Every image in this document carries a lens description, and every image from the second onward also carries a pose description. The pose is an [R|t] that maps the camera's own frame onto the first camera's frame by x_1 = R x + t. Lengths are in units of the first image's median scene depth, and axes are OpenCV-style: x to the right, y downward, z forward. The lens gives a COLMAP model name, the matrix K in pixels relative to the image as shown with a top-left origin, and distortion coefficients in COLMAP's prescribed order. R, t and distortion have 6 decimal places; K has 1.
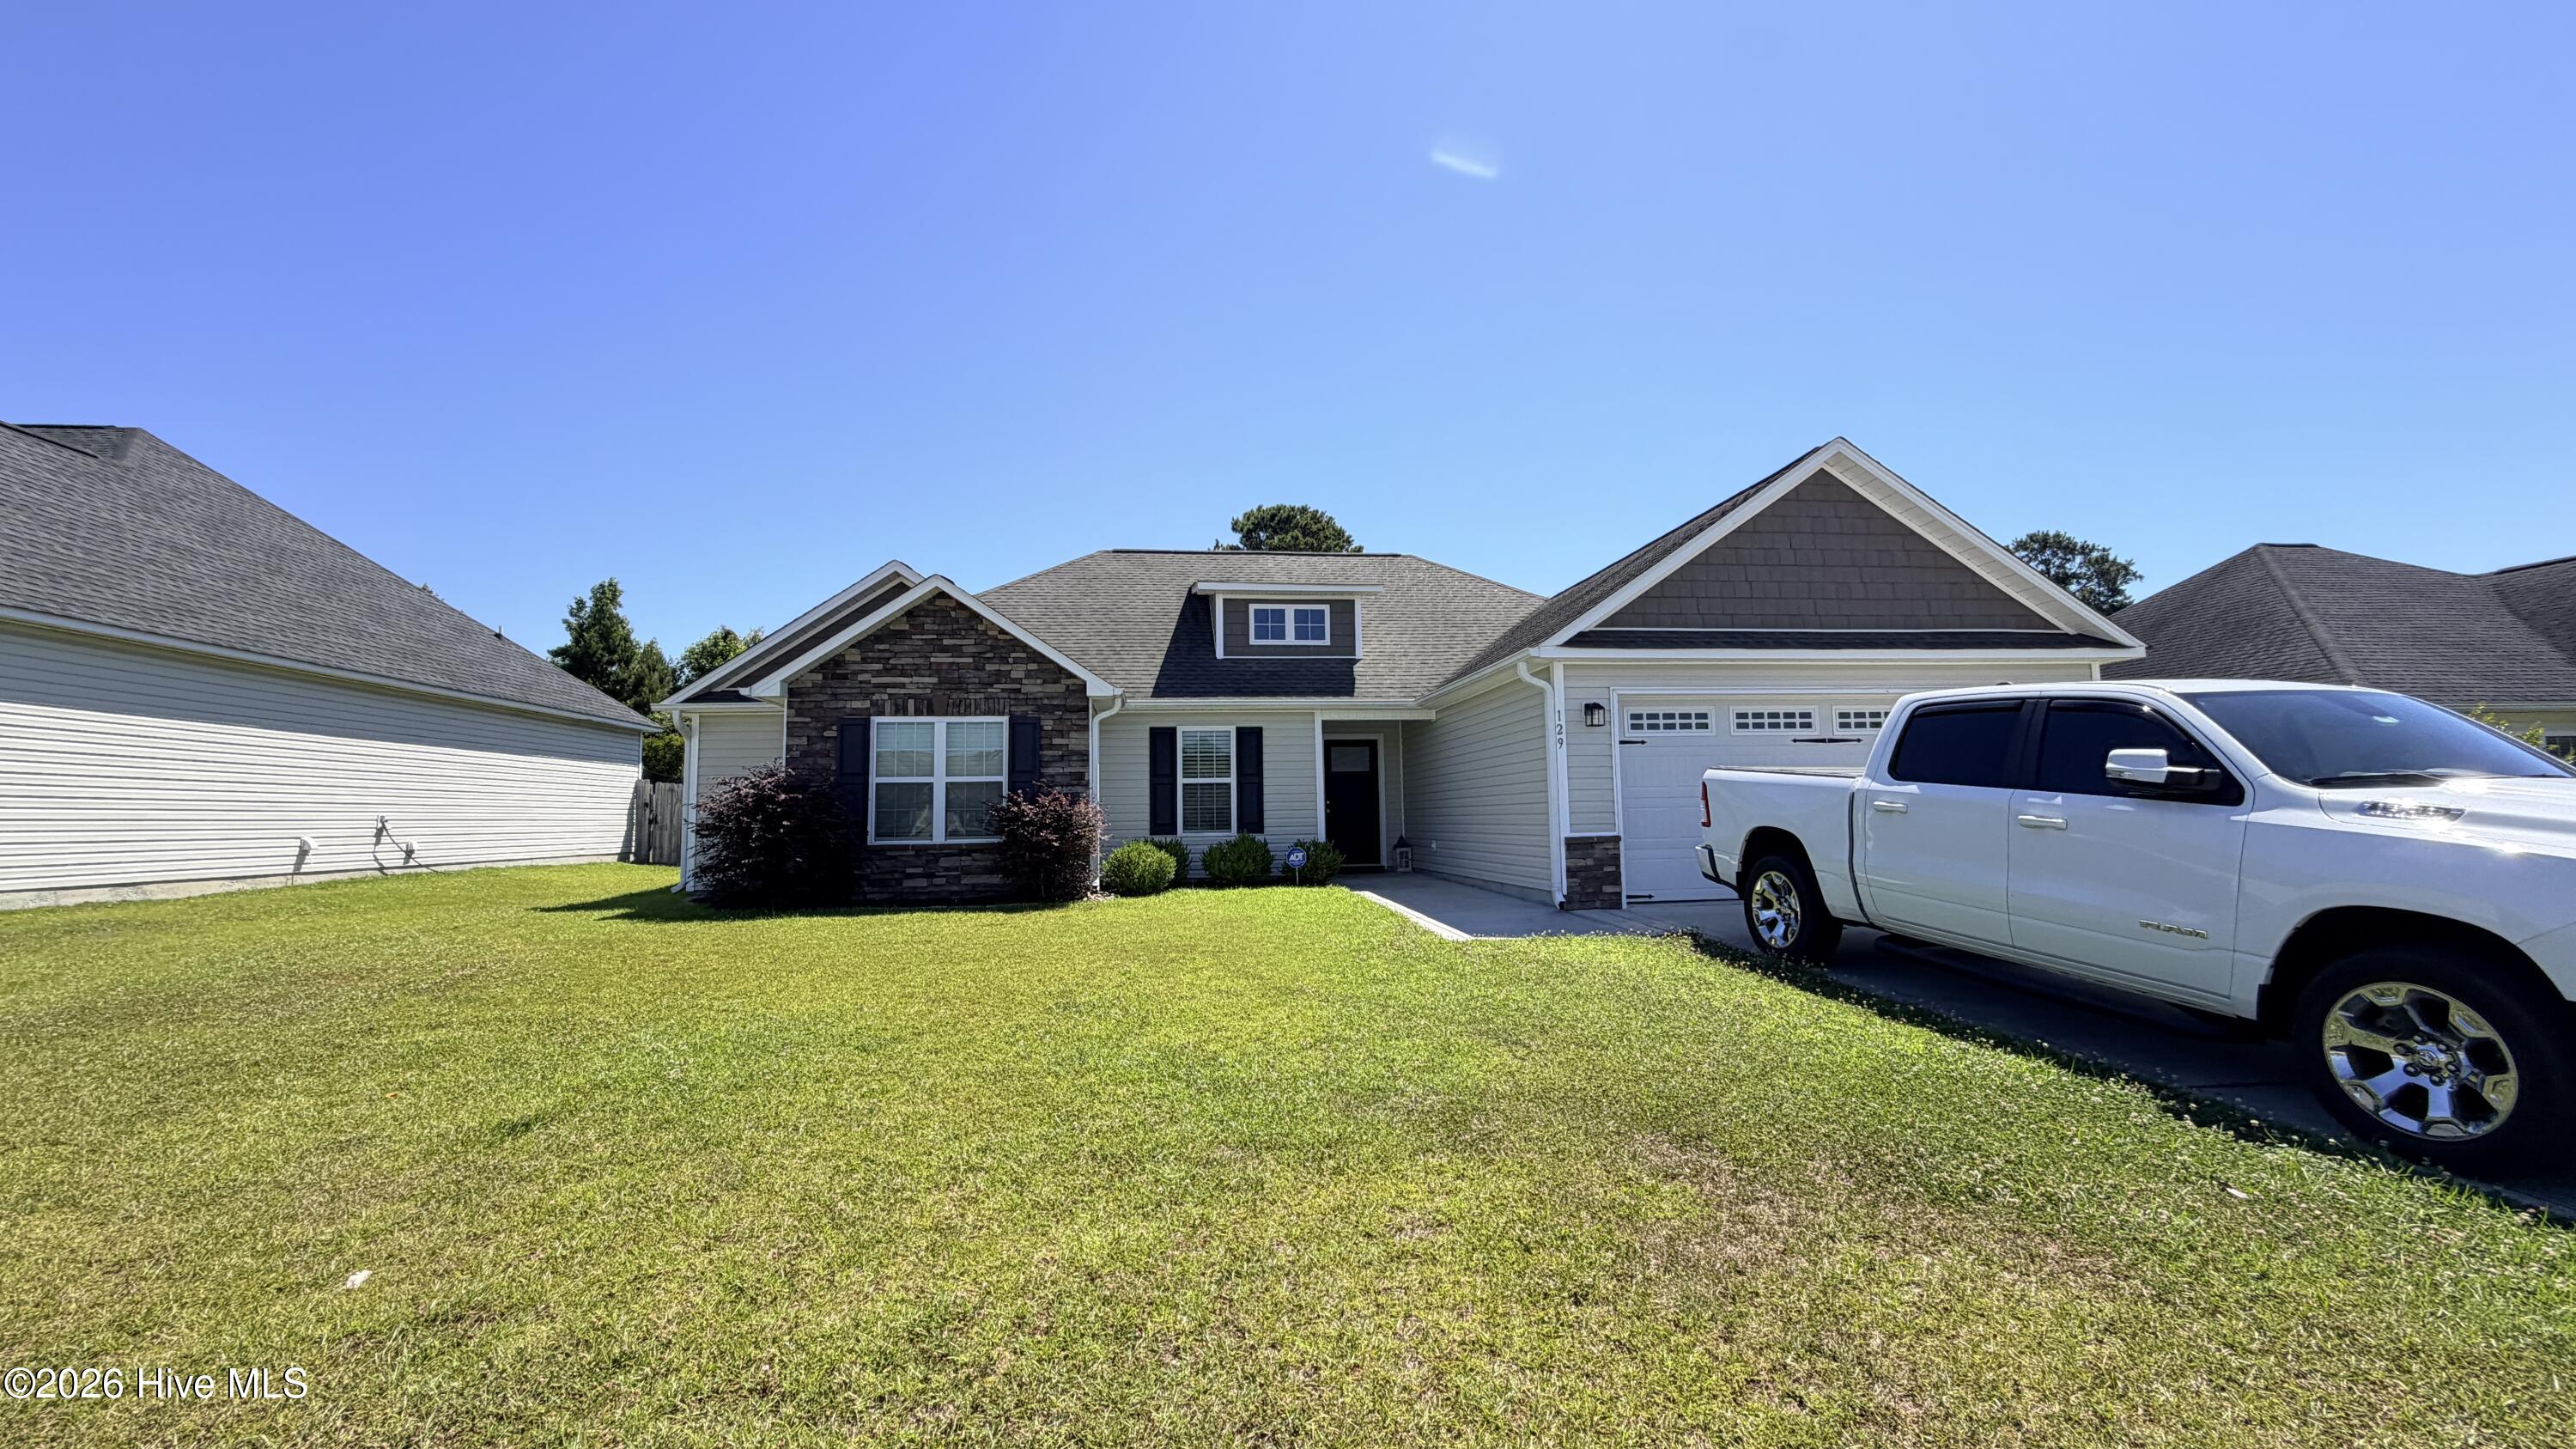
lens RADIAL K [[1025.7, 0, 1298.4], [0, 1025.7, 727.4], [0, 0, 1]] dist [0.000476, -0.000577]
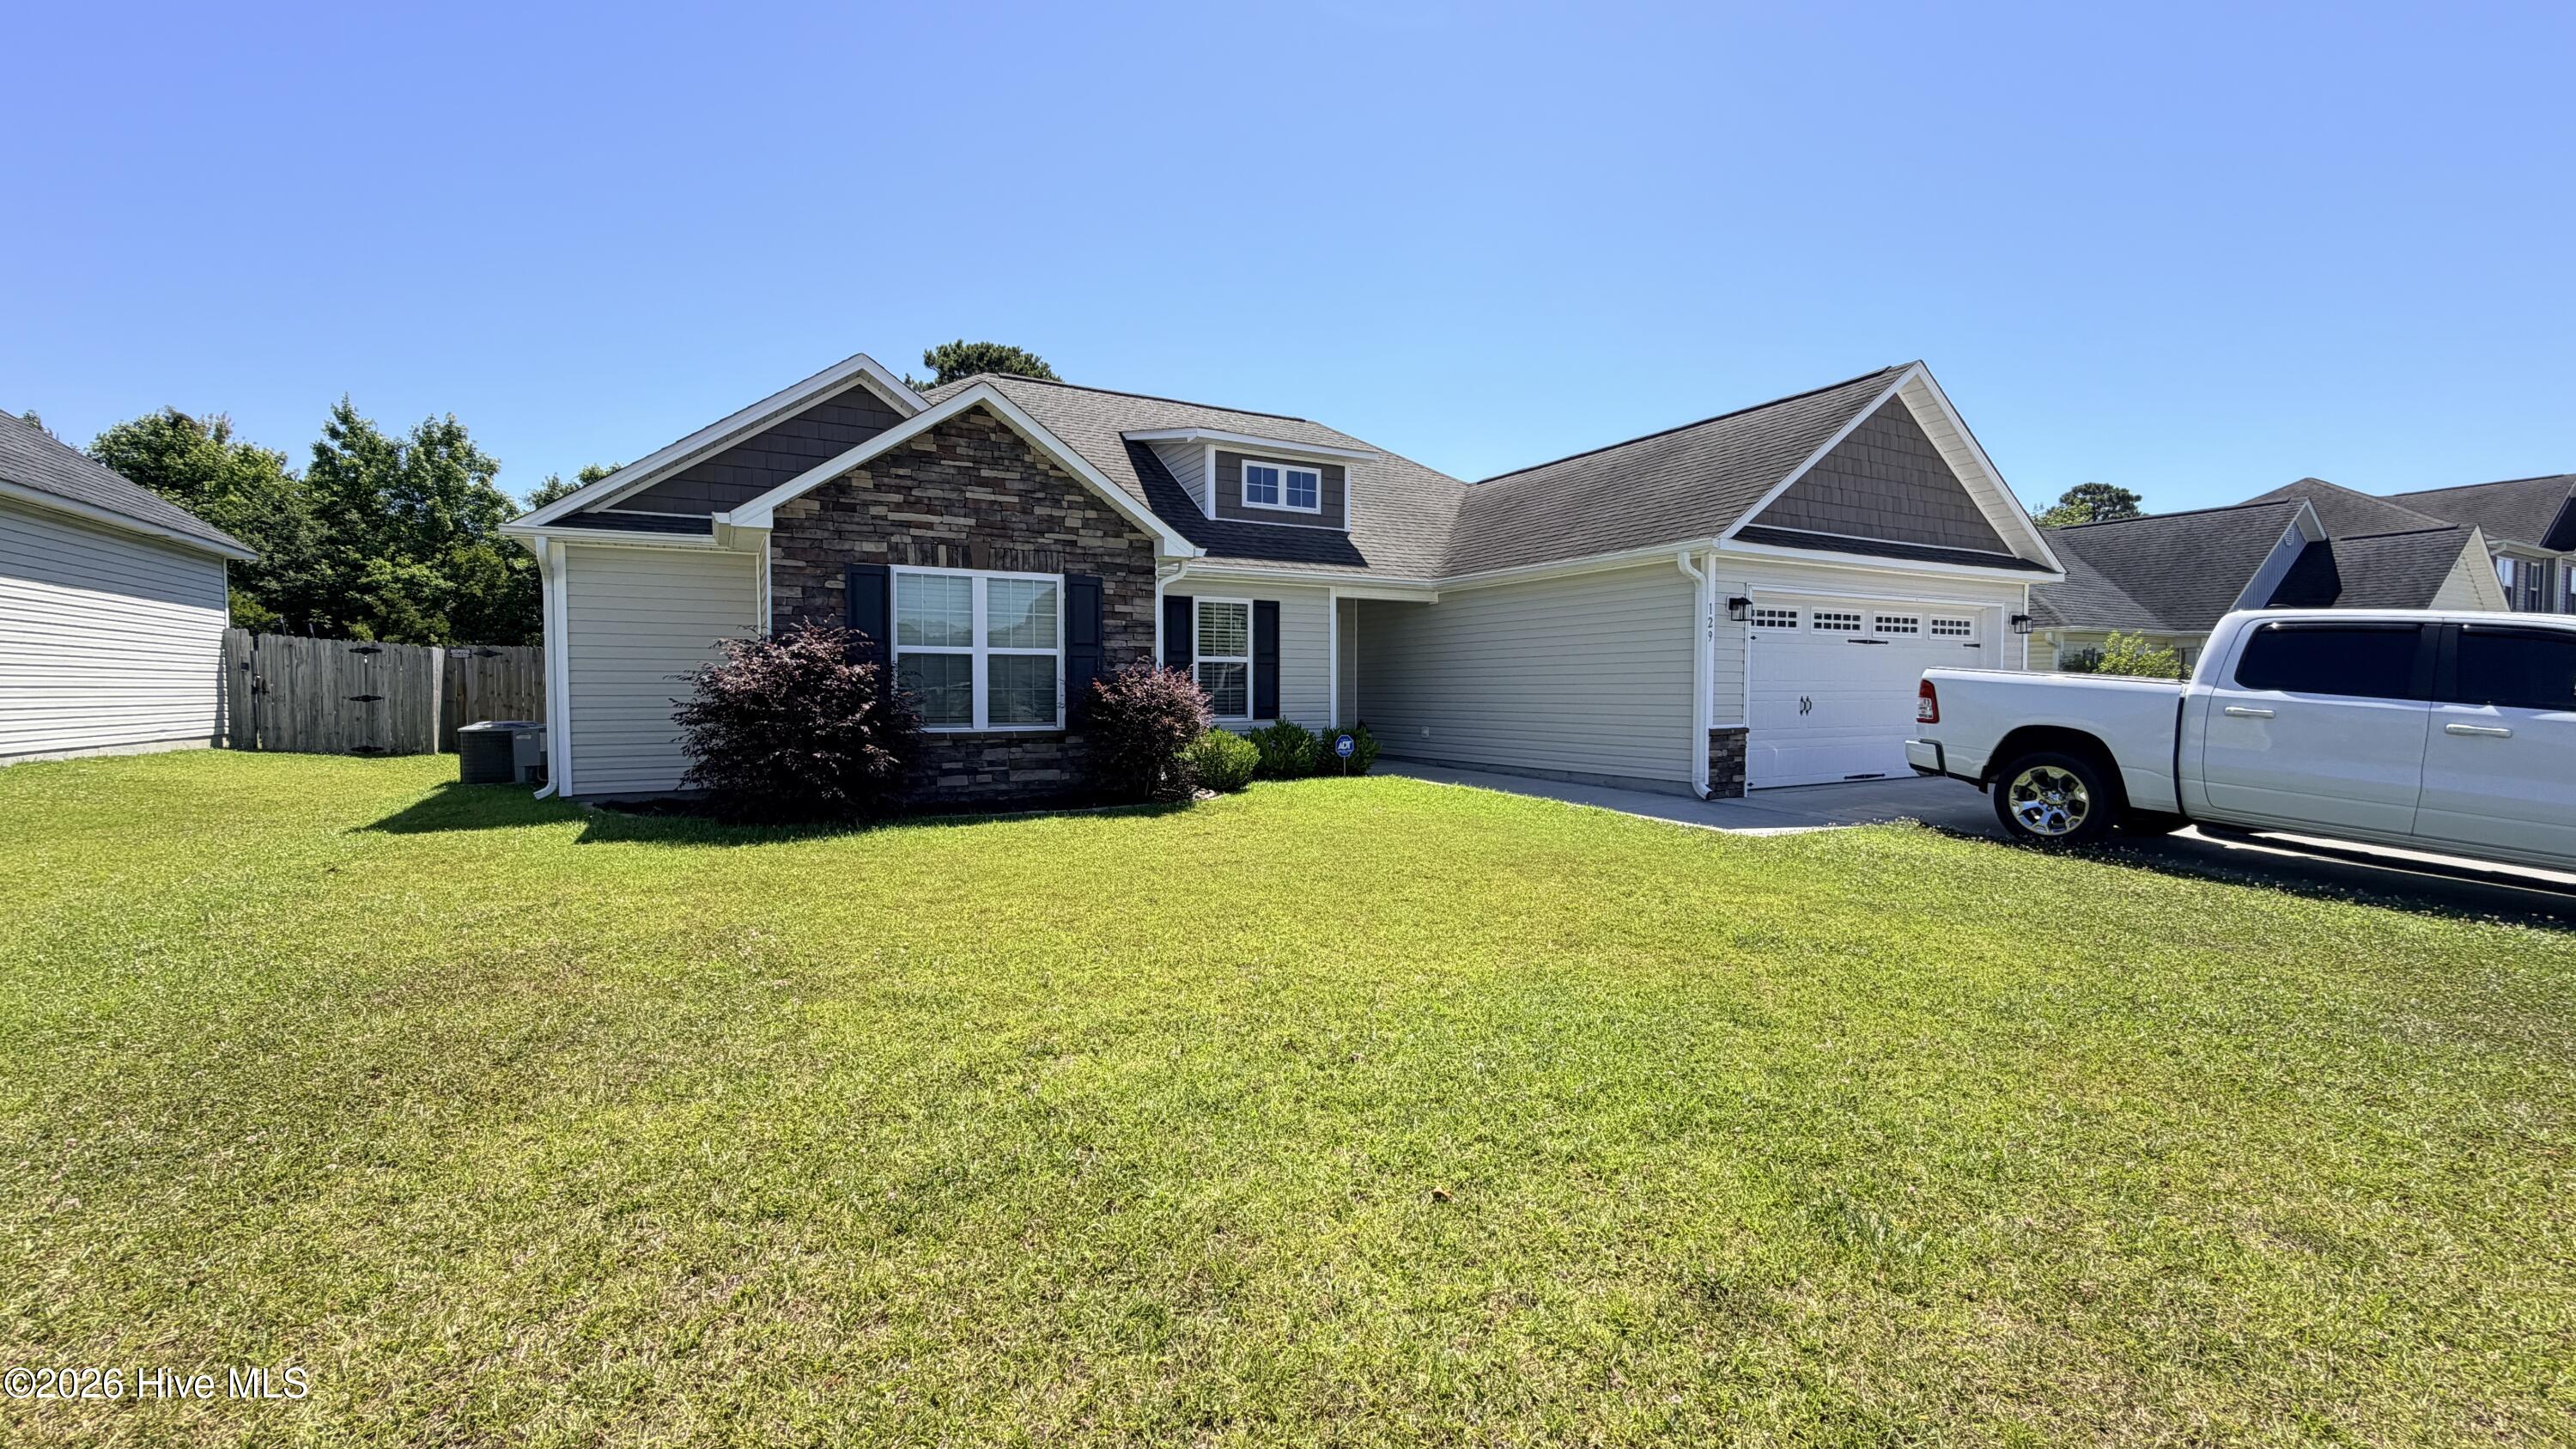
lens RADIAL K [[1025.7, 0, 1287.0], [0, 1025.7, 725.4], [0, 0, 1]] dist [0.000476, -0.000577]
pose [[0.928243, 0.004084, 0.371951, -0.418650], [-0.048258, 0.992811, 0.109532, 0.010050], [-0.368830, -0.119622, 0.921767, 0.178573]]
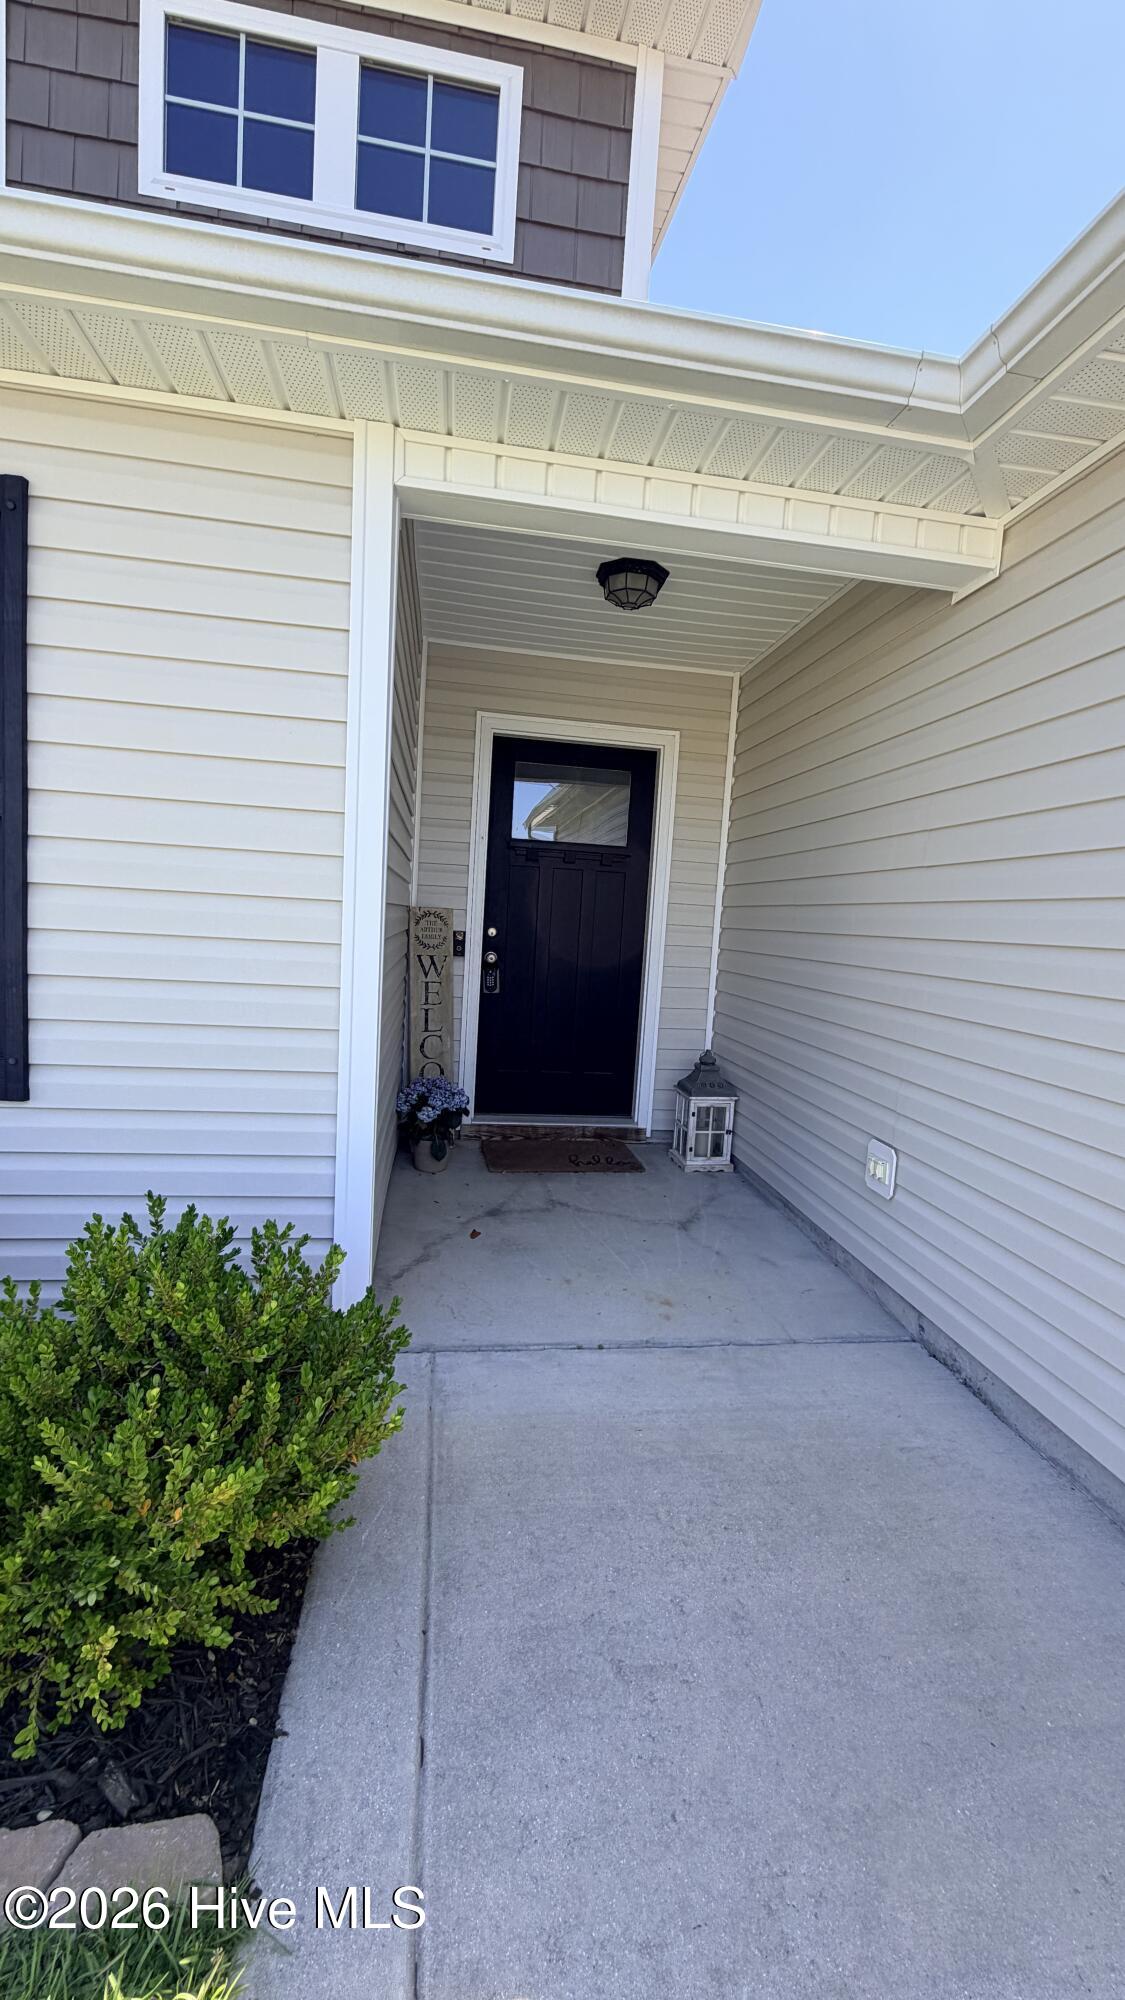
lens RADIAL K [[796.2, 0, 563.4], [0, 796.2, 999.9], [0, 0, 1]] dist [0.000476, -0.000577]
pose [[0.996820, 0.076203, 0.023295, 0.062914], [-0.079242, 0.978728, 0.189242, 0.057828], [-0.008379, -0.190486, 0.981654, 0.984364]]
